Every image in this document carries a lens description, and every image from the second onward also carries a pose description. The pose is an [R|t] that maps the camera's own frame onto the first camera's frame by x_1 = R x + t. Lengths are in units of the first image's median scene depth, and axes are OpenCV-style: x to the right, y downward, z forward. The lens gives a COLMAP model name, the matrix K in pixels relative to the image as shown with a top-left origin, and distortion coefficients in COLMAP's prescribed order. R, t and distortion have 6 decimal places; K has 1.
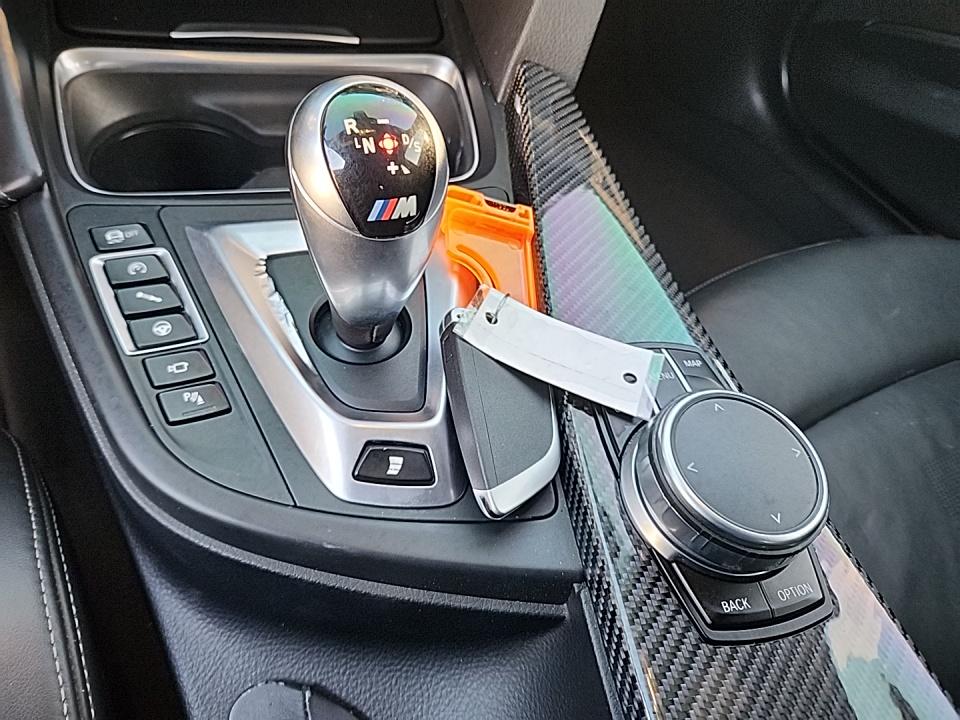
lens RADIAL K [[693.1, 0, 480.0], [0, 693.1, 360.0], [0, 0, 1]] dist [0.037142, -0.048359]
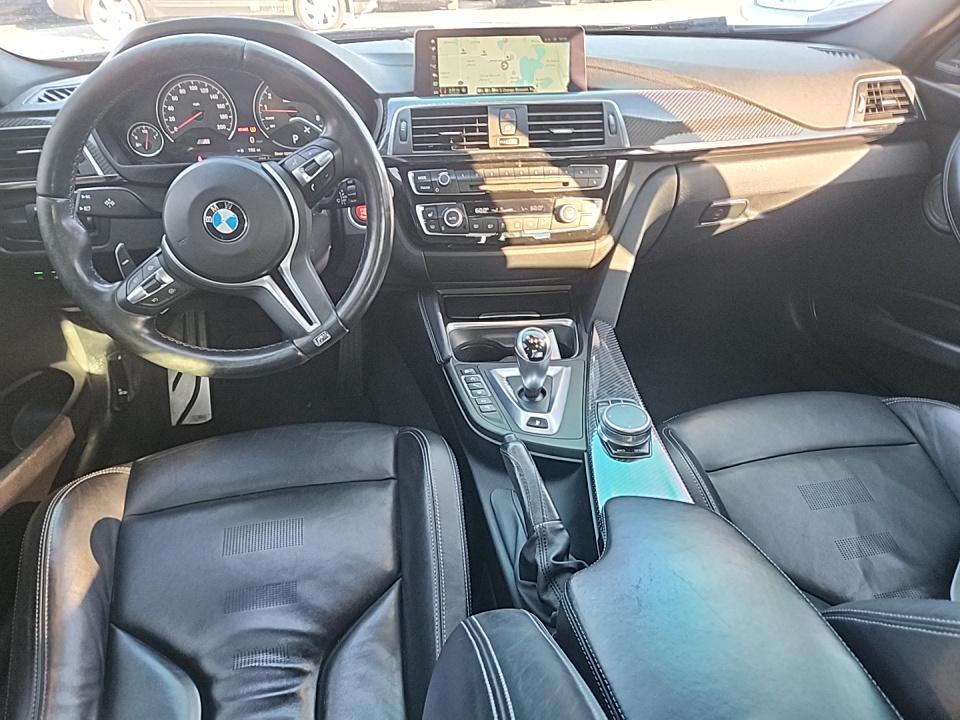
lens RADIAL K [[693.1, 0, 480.0], [0, 693.1, 360.0], [0, 0, 1]] dist [0.037142, -0.048359]
pose [[0.953802, -0.025818, -0.299325, 0.669956], [-0.073533, 0.945937, -0.315904, 0.972591], [0.291299, 0.323321, 0.900338, -2.419307]]
